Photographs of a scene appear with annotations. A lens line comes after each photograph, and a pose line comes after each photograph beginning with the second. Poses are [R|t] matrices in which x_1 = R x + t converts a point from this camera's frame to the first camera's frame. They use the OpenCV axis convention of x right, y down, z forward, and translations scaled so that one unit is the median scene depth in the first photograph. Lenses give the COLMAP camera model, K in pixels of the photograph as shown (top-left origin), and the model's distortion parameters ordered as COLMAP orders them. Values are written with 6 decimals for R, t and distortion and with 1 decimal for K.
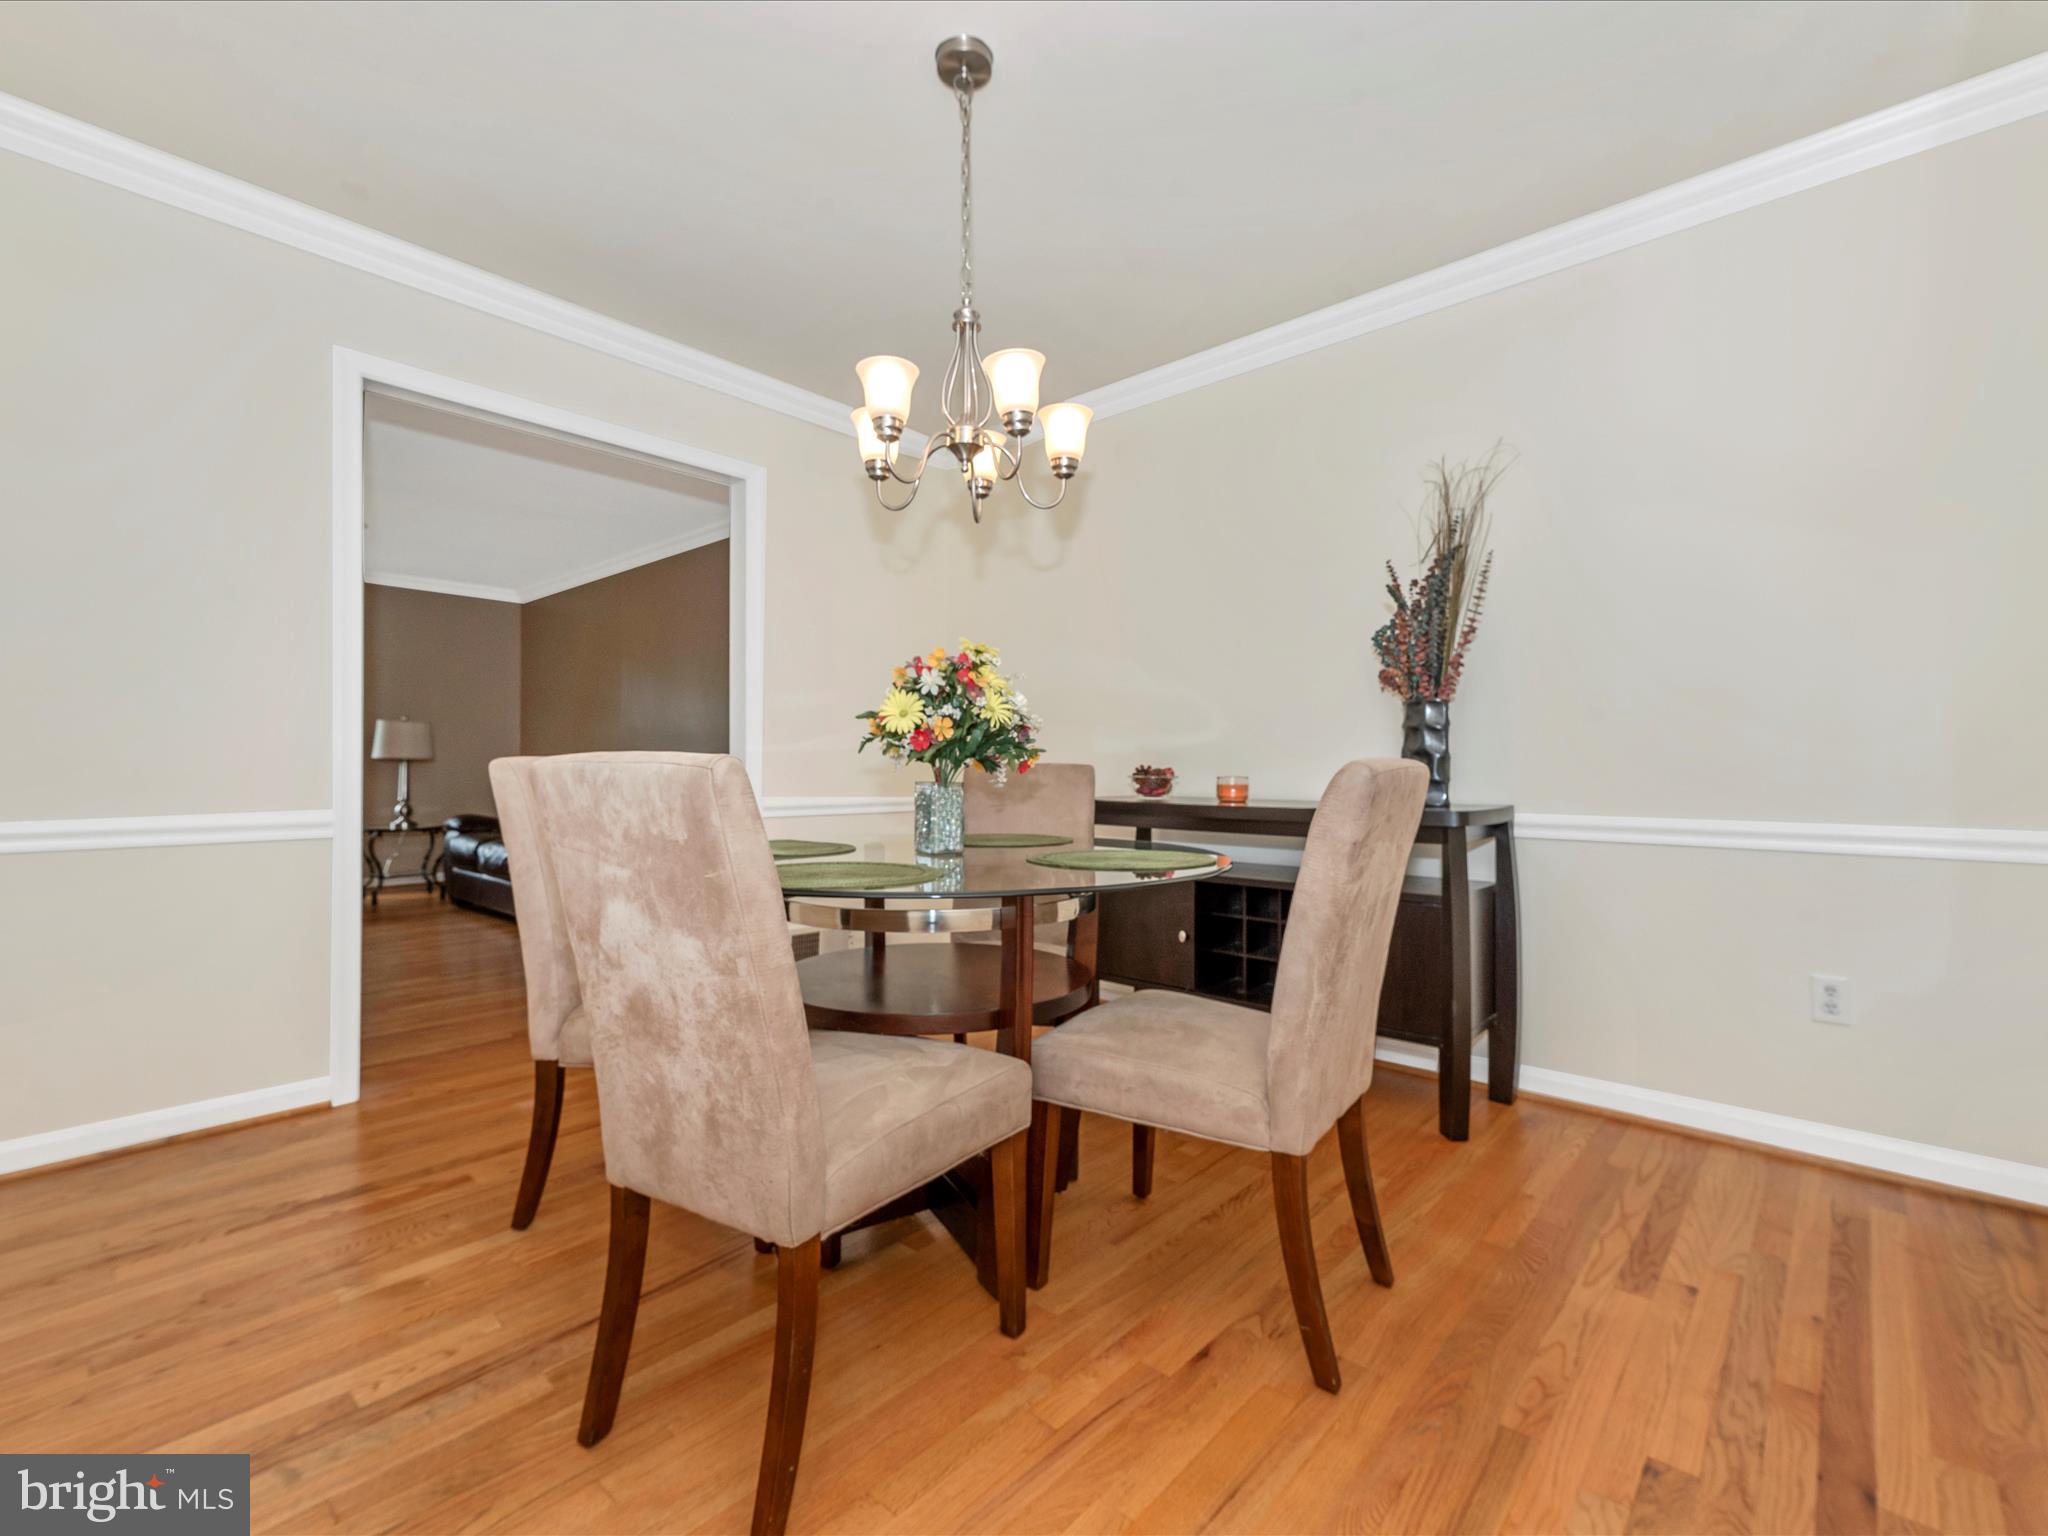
lens RADIAL K [[950.8, 0, 1020.3], [0, 950.8, 785.2], [0, 0, 1]] dist [0.002334, 0.000224]
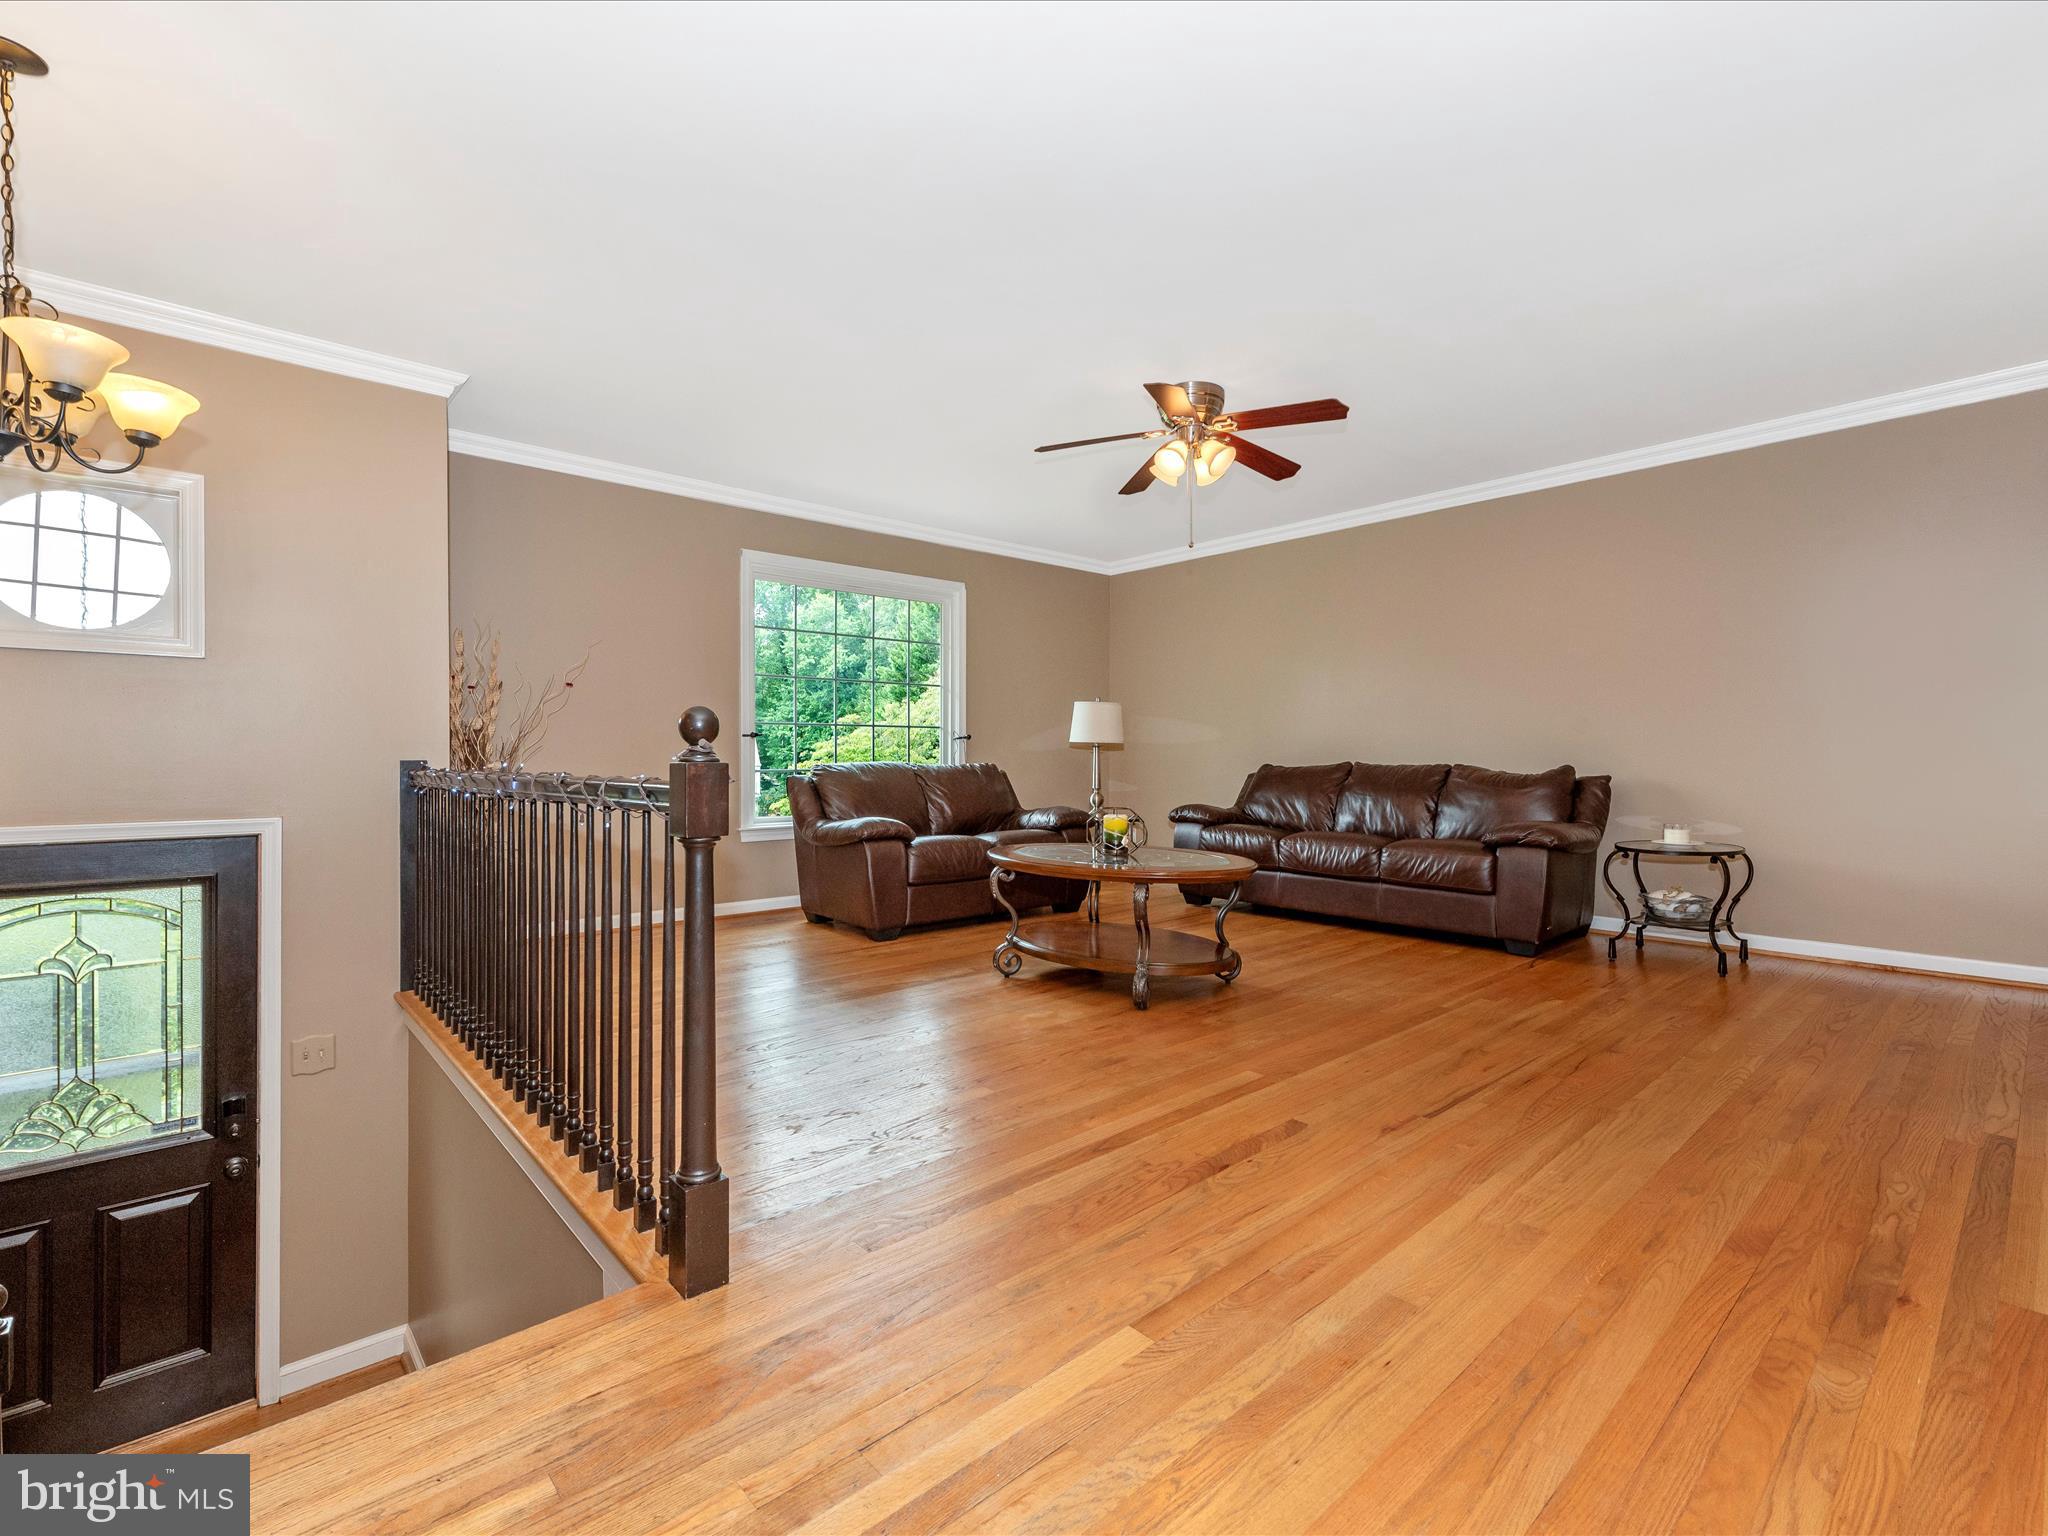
lens RADIAL K [[922.9, 0, 1031.6], [0, 922.9, 759.0], [0, 0, 1]] dist [0.004438, 0.000484]
pose [[0.998585, -0.006356, -0.052802, -0.673254], [0.005636, 0.999889, -0.013785, -0.000695], [0.052884, 0.013468, 0.998510, 0.098938]]
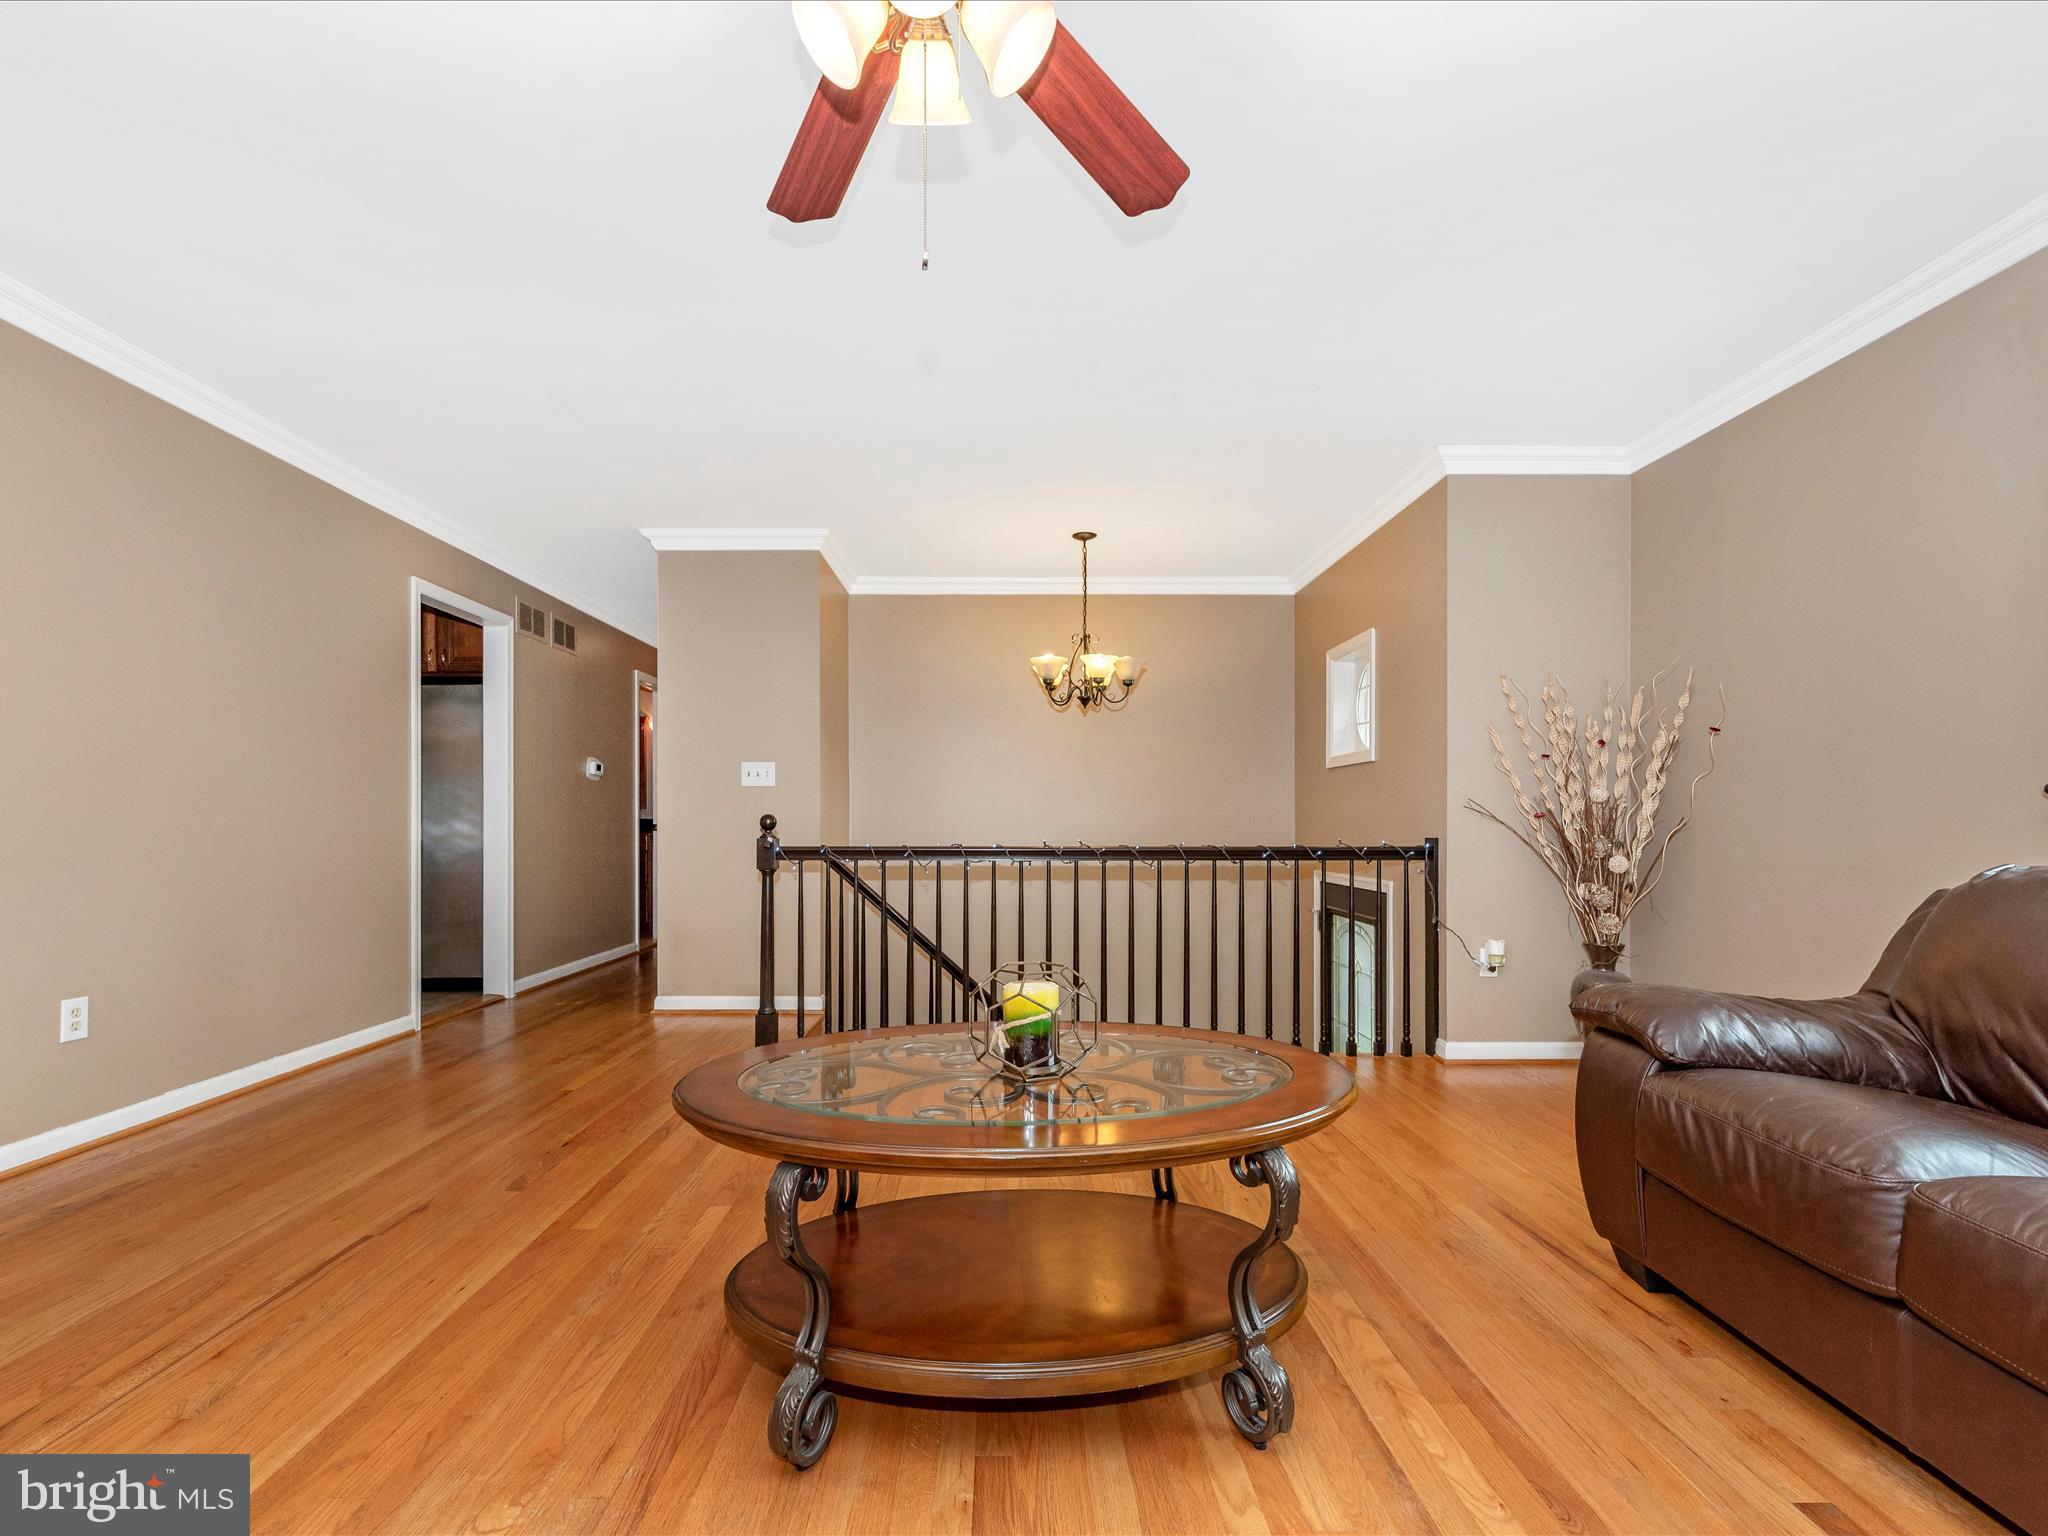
lens RADIAL K [[950.2, 0, 999.5], [0, 950.2, 817.9], [0, 0, 1]] dist [0.000413, 0.000796]
pose [[-0.715254, -0.013616, -0.698732, -0.462005], [-0.017594, 0.999844, -0.001474, -0.016369], [0.698643, 0.011239, -0.715382, 0.862429]]
